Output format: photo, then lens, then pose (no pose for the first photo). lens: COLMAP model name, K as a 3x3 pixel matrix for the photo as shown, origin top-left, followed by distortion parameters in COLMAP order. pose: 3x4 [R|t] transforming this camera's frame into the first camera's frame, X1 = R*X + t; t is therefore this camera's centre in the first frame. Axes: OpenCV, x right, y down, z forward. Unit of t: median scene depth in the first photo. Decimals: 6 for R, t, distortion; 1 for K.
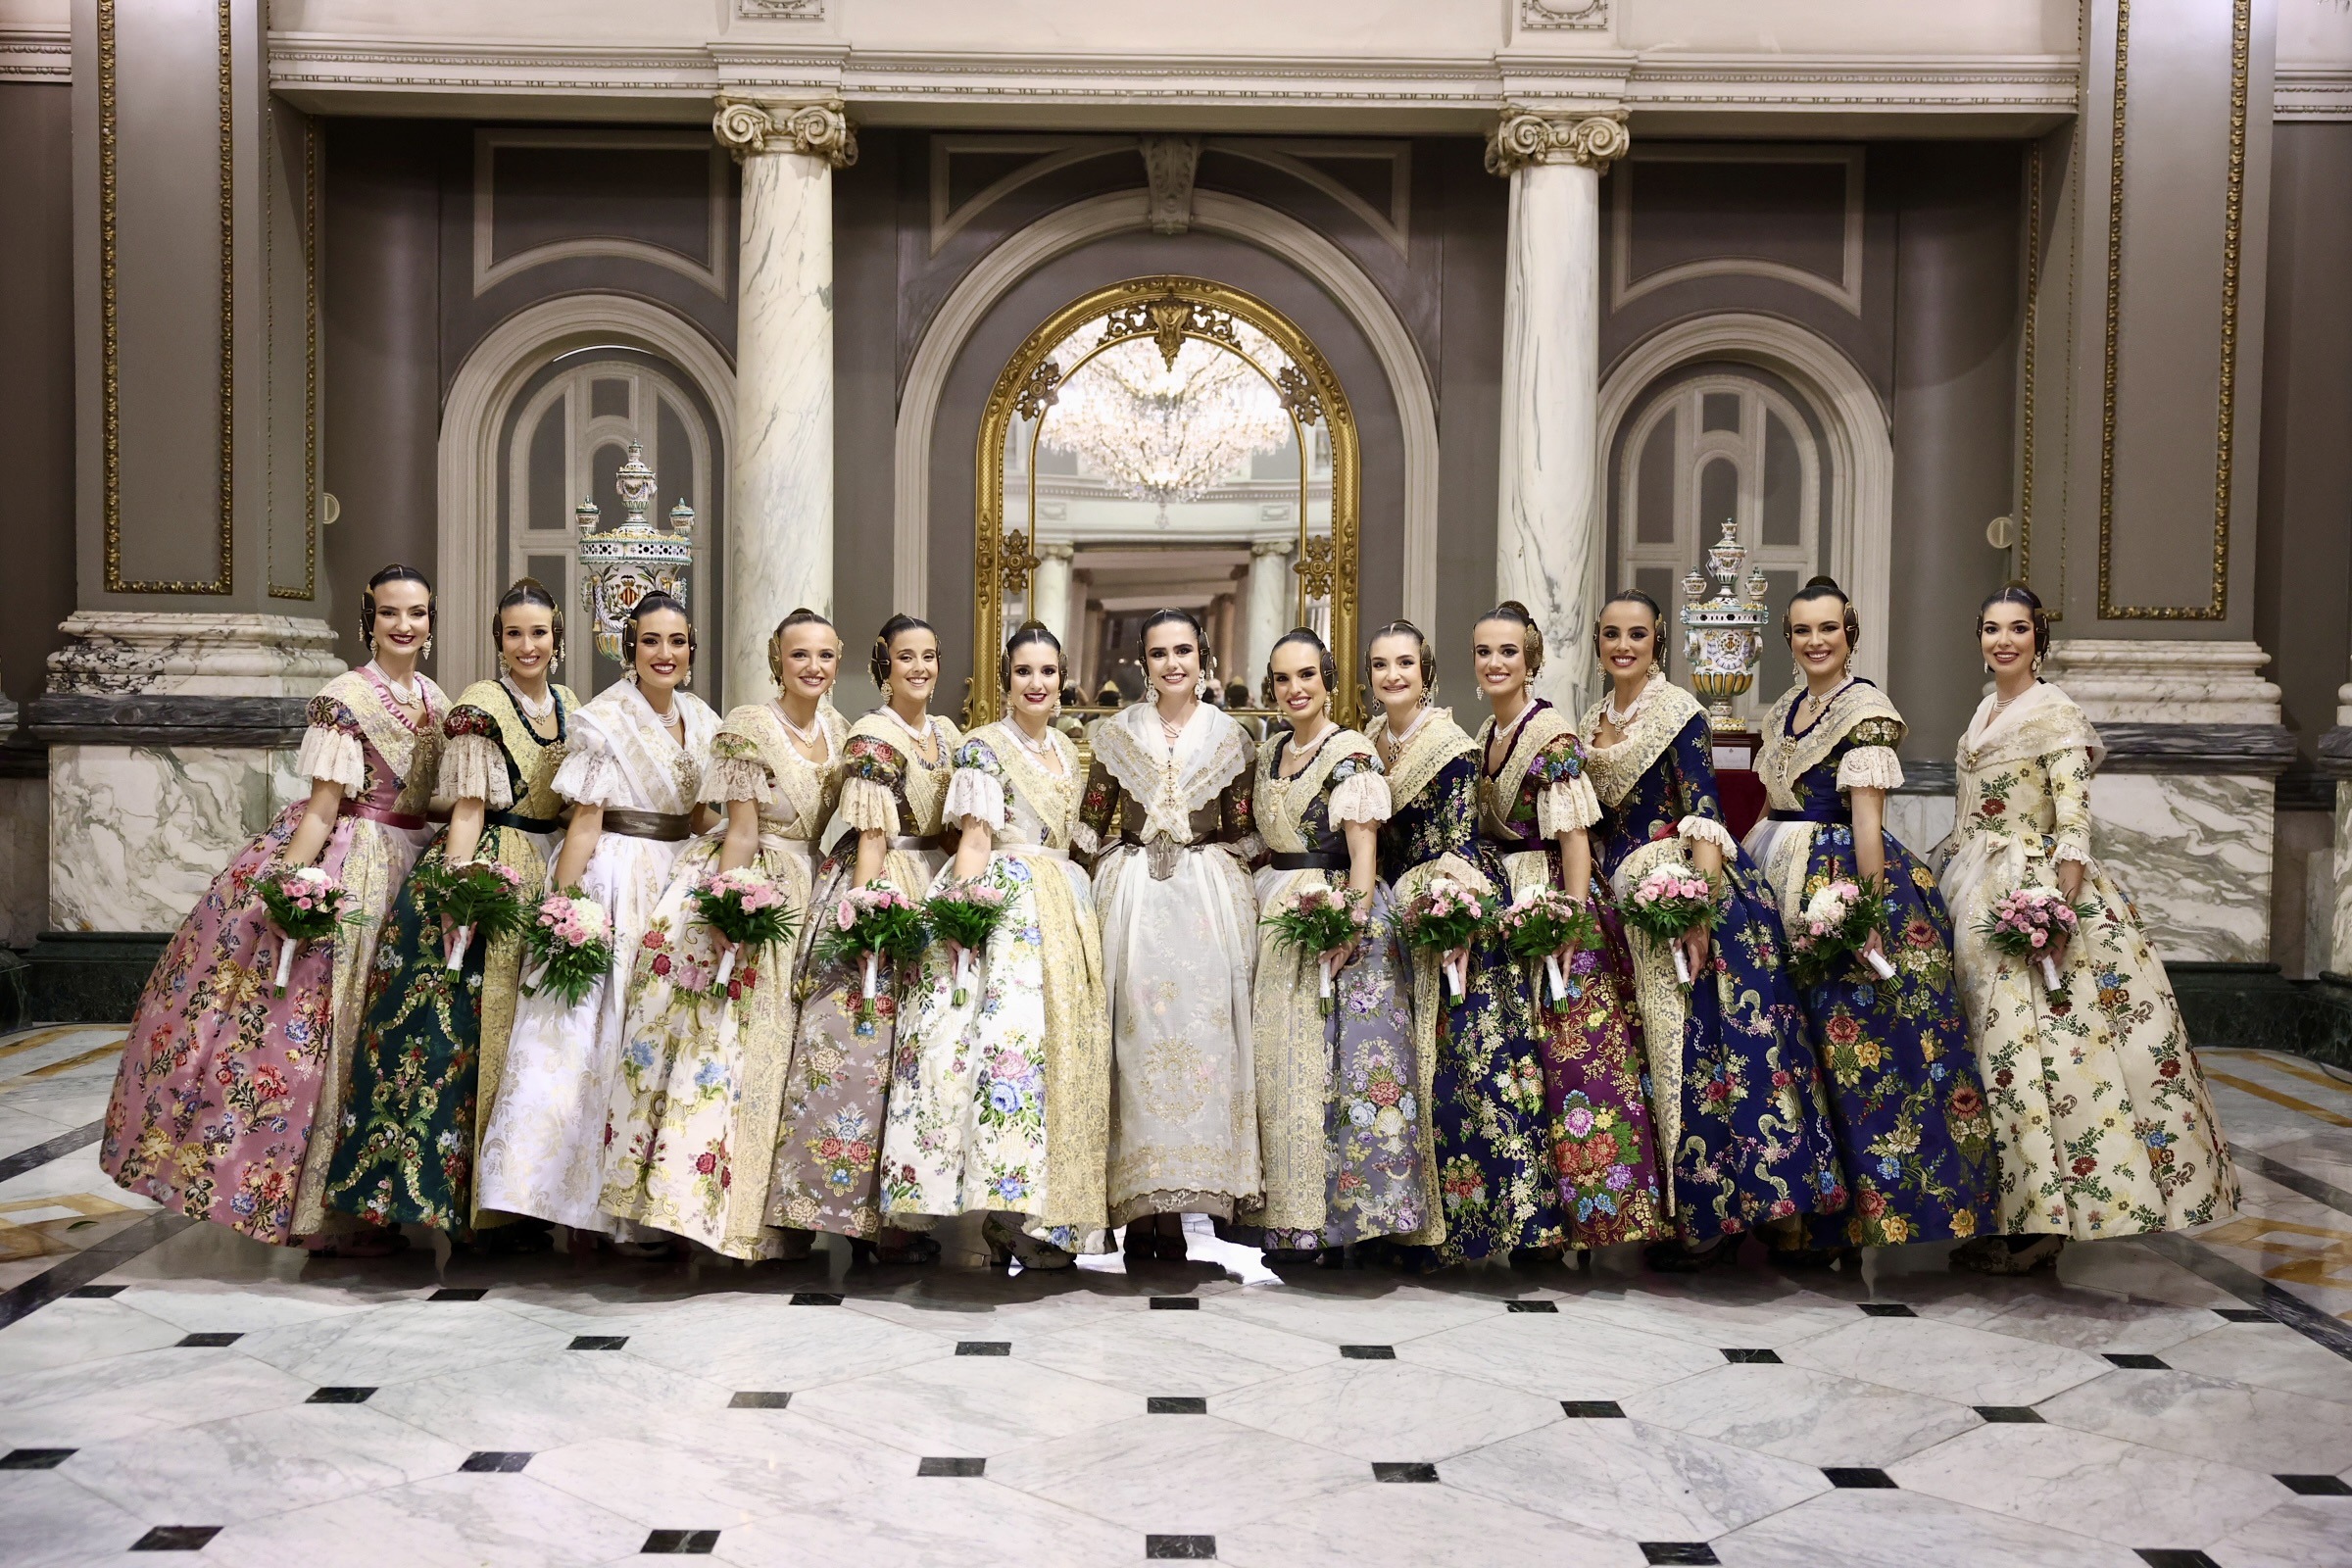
lens RADIAL K [[2751.9, 0, 1167.2], [0, 2751.9, 778.3], [0, 0, 1]] dist [0.086368, 0.000000]
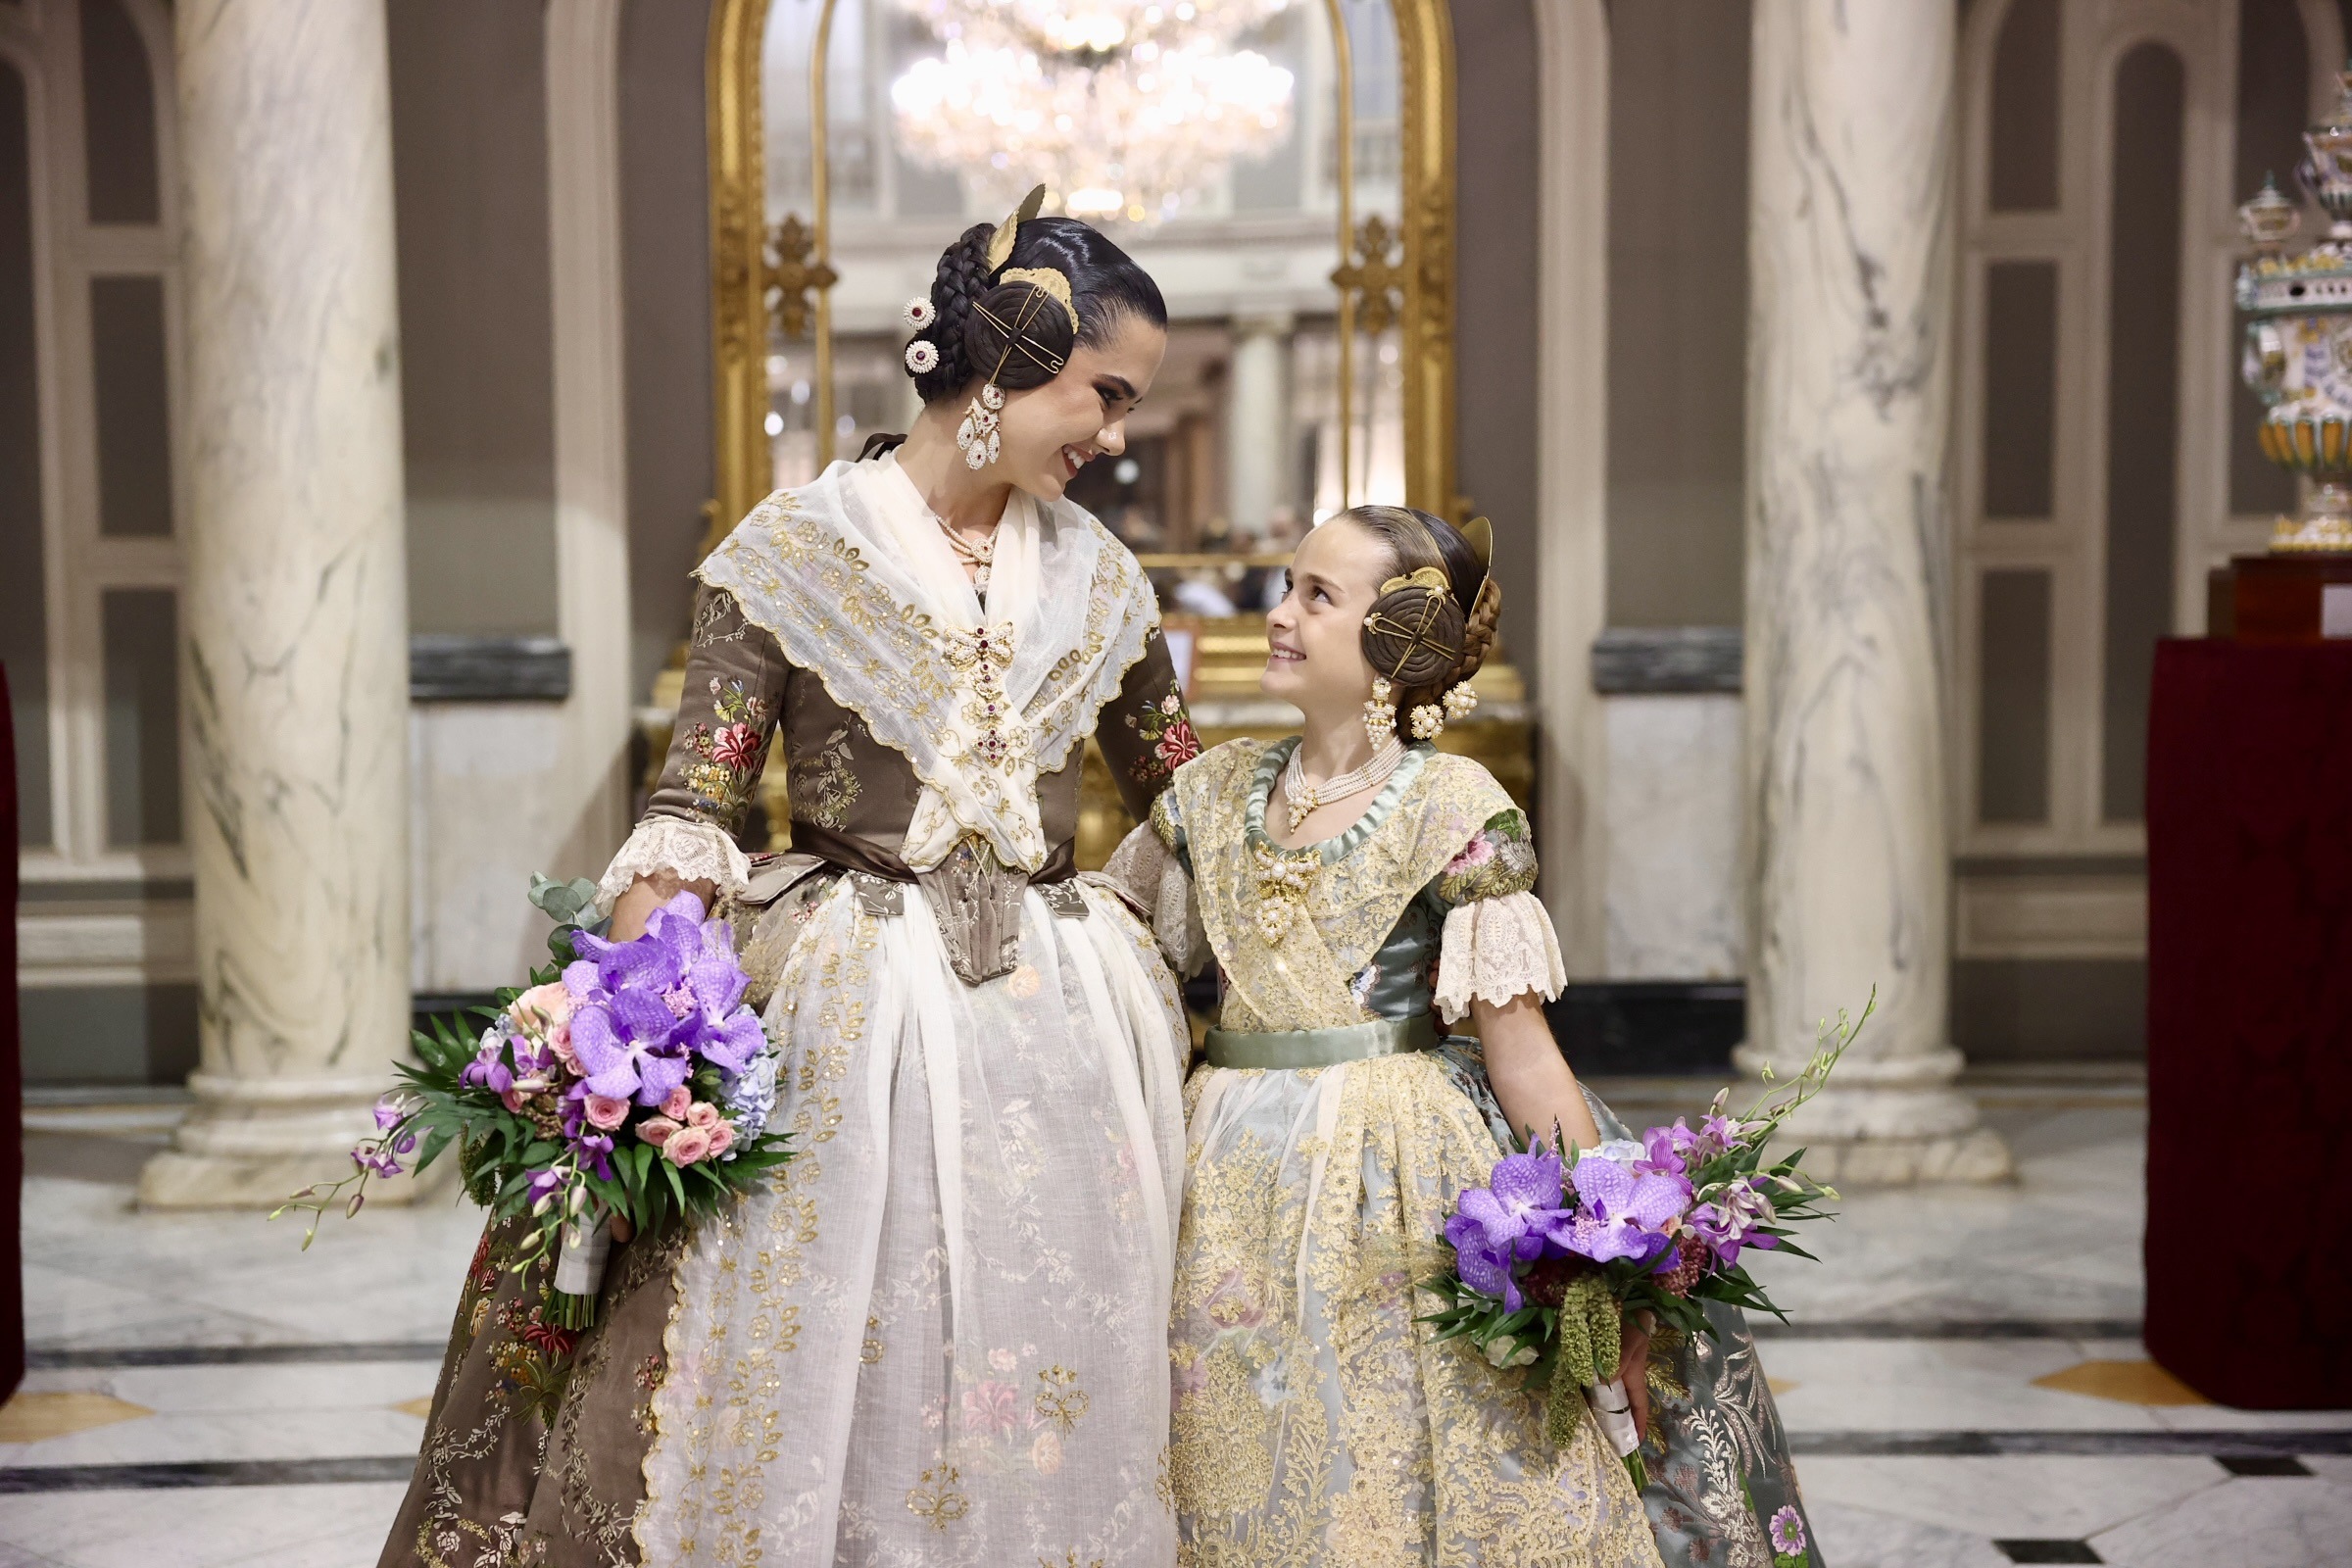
lens RADIAL K [[3664.5, 0, 1182.6], [0, 3664.5, 777.8], [0, 0, 1]] dist [0.194663, 0.000000]
pose [[0.999595, -0.023449, 0.016116, 0.005656], [0.023023, 0.999394, 0.026117, -0.000953], [-0.016718, -0.025735, 0.999529, 0.350732]]
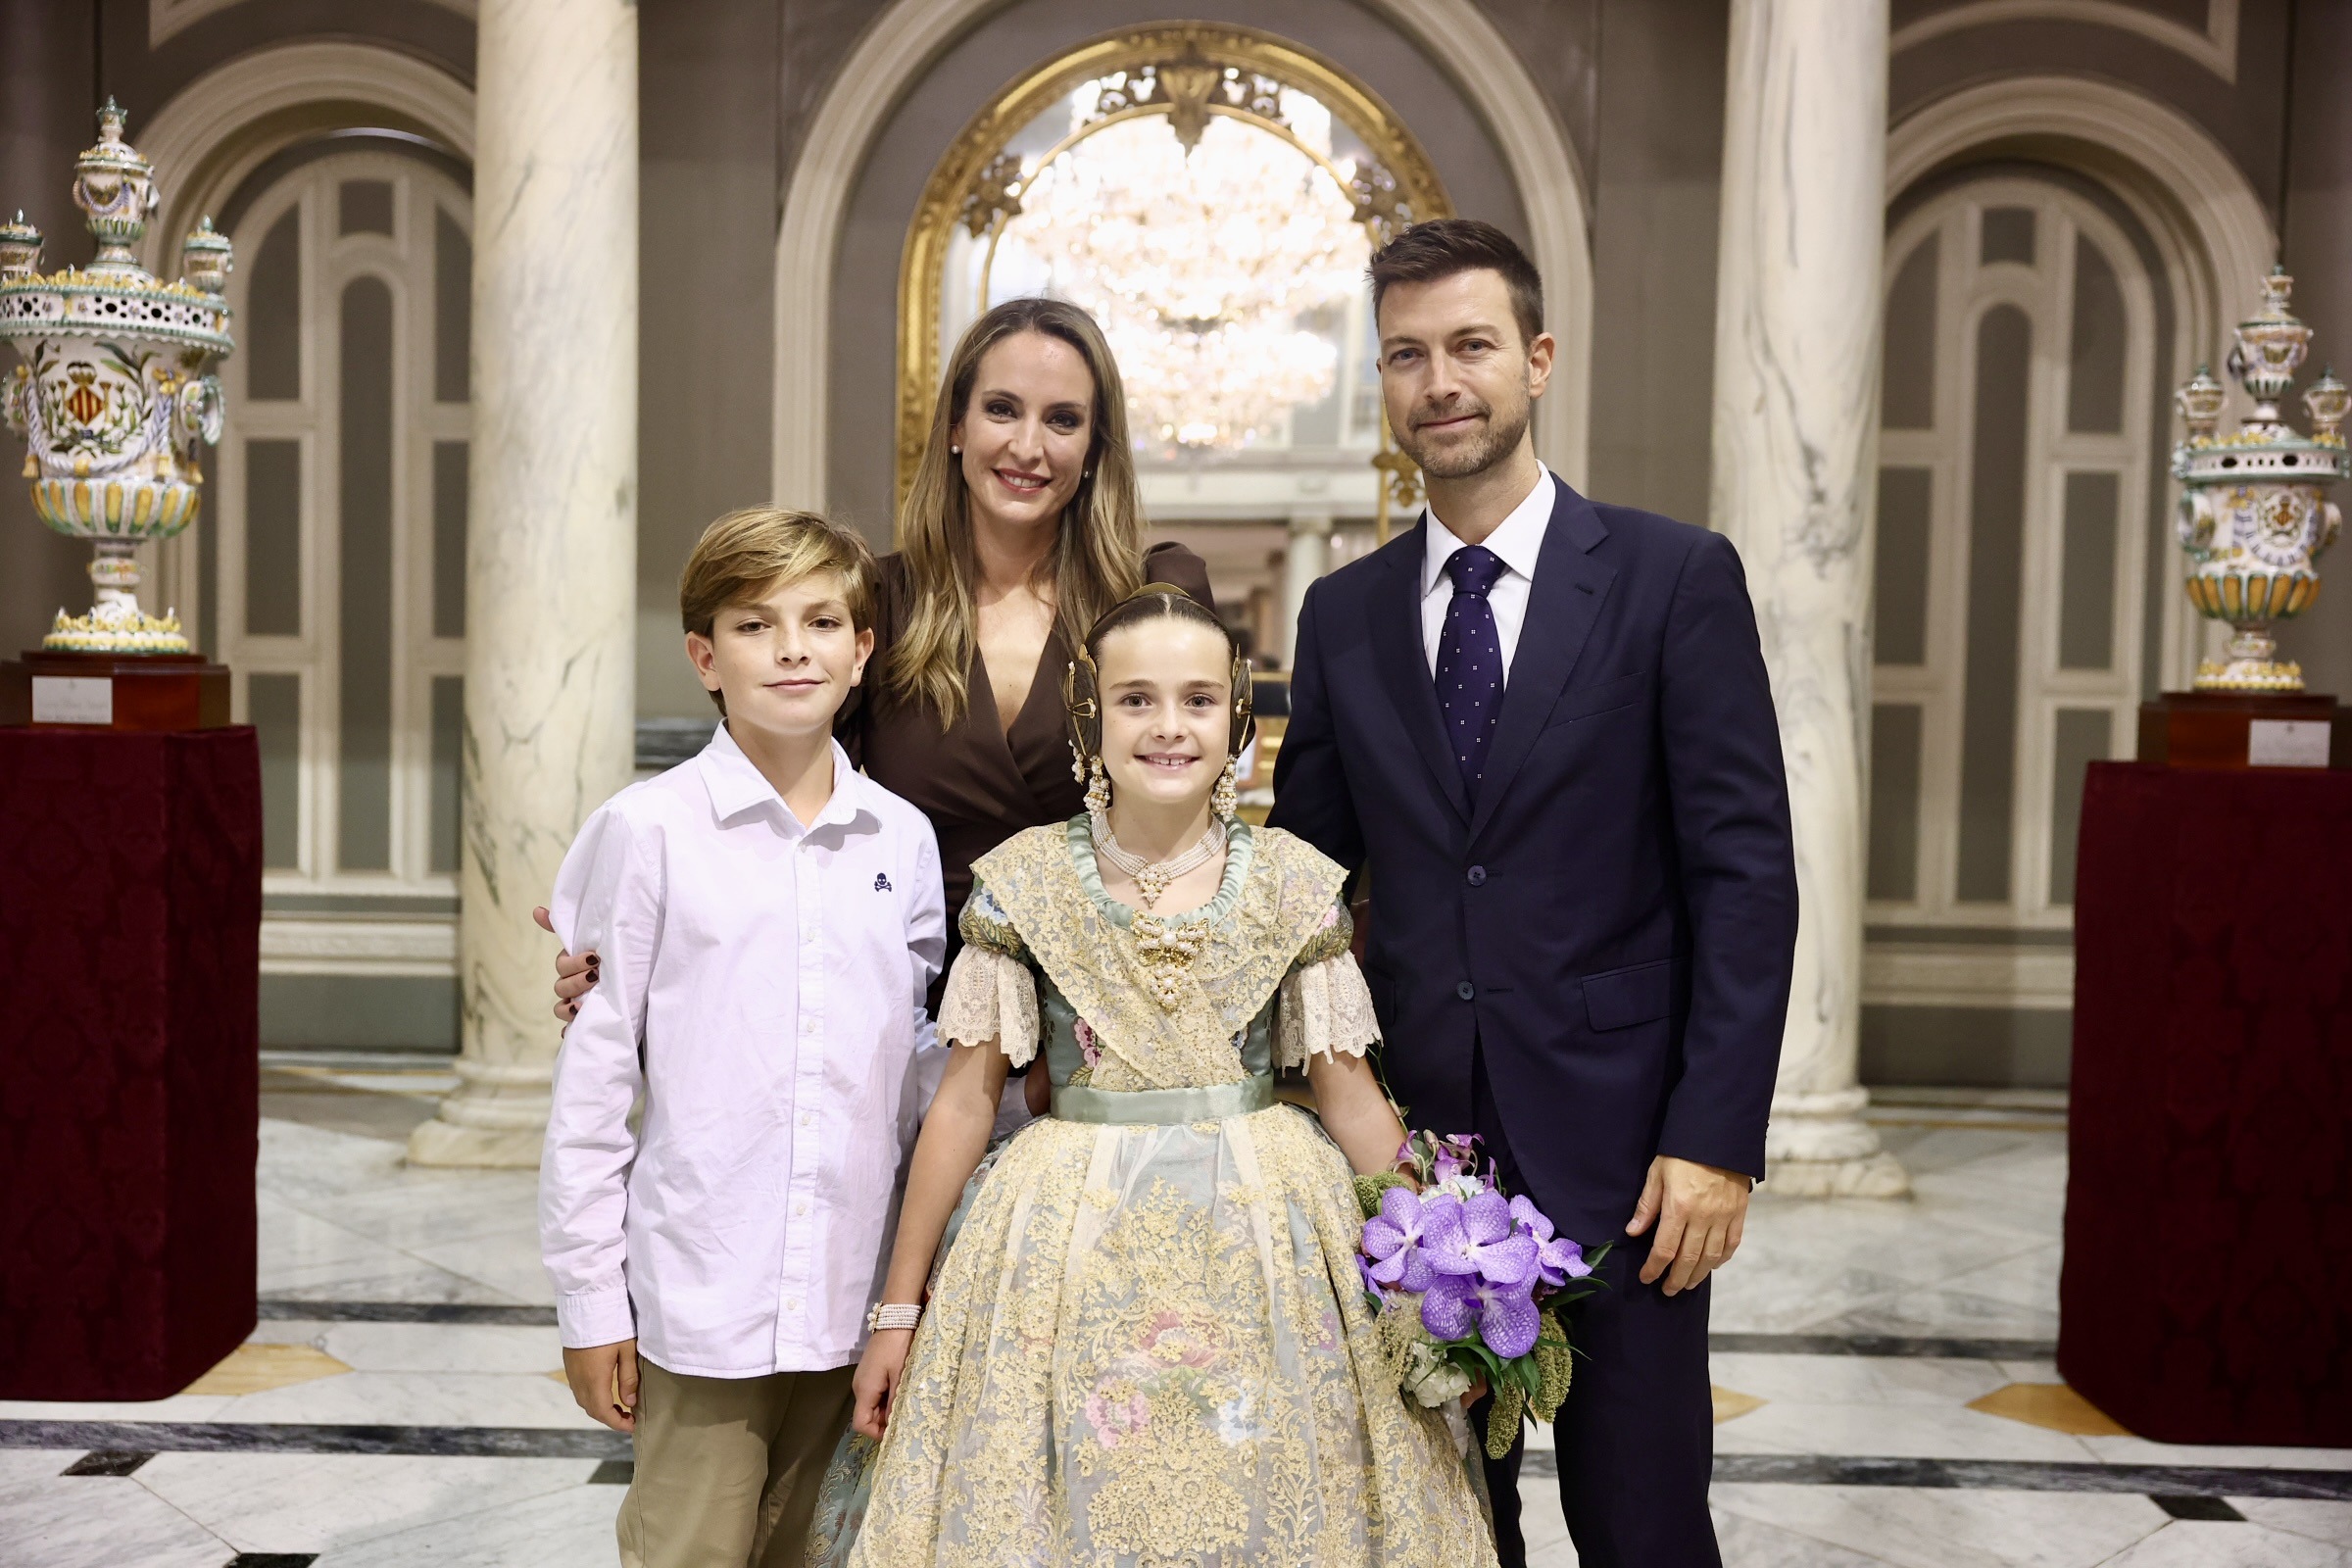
lens RADIAL K [[2373.1, 0, 1181.6], [0, 2373.1, 781.0], [0, 0, 1]] dist [0.029086, 0.000000]
pose [[0.999905, 0.007409, -0.011651, 0.008140], [-0.007344, 0.999957, 0.005623, -0.001590], [0.011693, -0.005537, 0.999916, 0.483965]]
